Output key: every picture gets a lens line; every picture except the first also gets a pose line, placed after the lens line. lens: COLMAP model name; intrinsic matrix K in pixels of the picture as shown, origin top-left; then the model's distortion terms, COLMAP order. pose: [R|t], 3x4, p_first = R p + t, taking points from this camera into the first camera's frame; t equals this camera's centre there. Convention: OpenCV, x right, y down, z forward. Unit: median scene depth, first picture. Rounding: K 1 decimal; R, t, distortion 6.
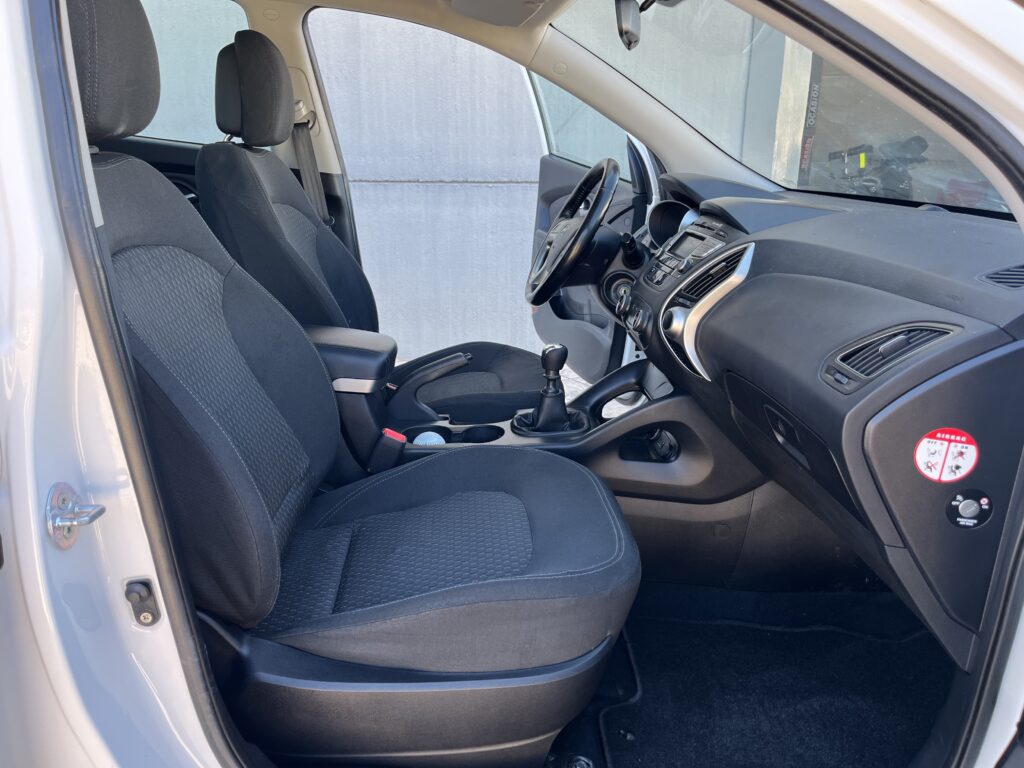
lens RADIAL K [[777.0, 0, 519.7], [0, 777.0, 386.3], [0, 0, 1]] dist [0.067356, -0.098797]
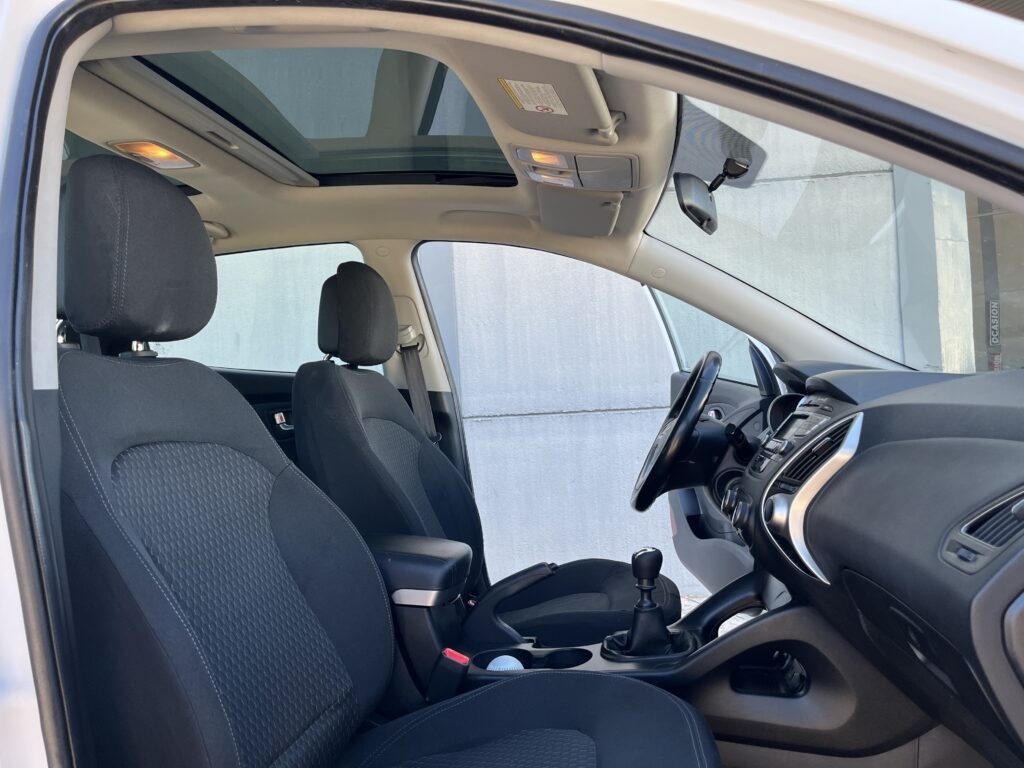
lens RADIAL K [[777.0, 0, 526.9], [0, 777.0, 396.0], [0, 0, 1]] dist [0.067356, -0.098797]
pose [[0.976459, -0.063487, -0.206150, 0.105158], [0.000527, 0.956405, -0.292043, 0.037588], [0.215704, 0.285059, 0.933924, 0.116338]]
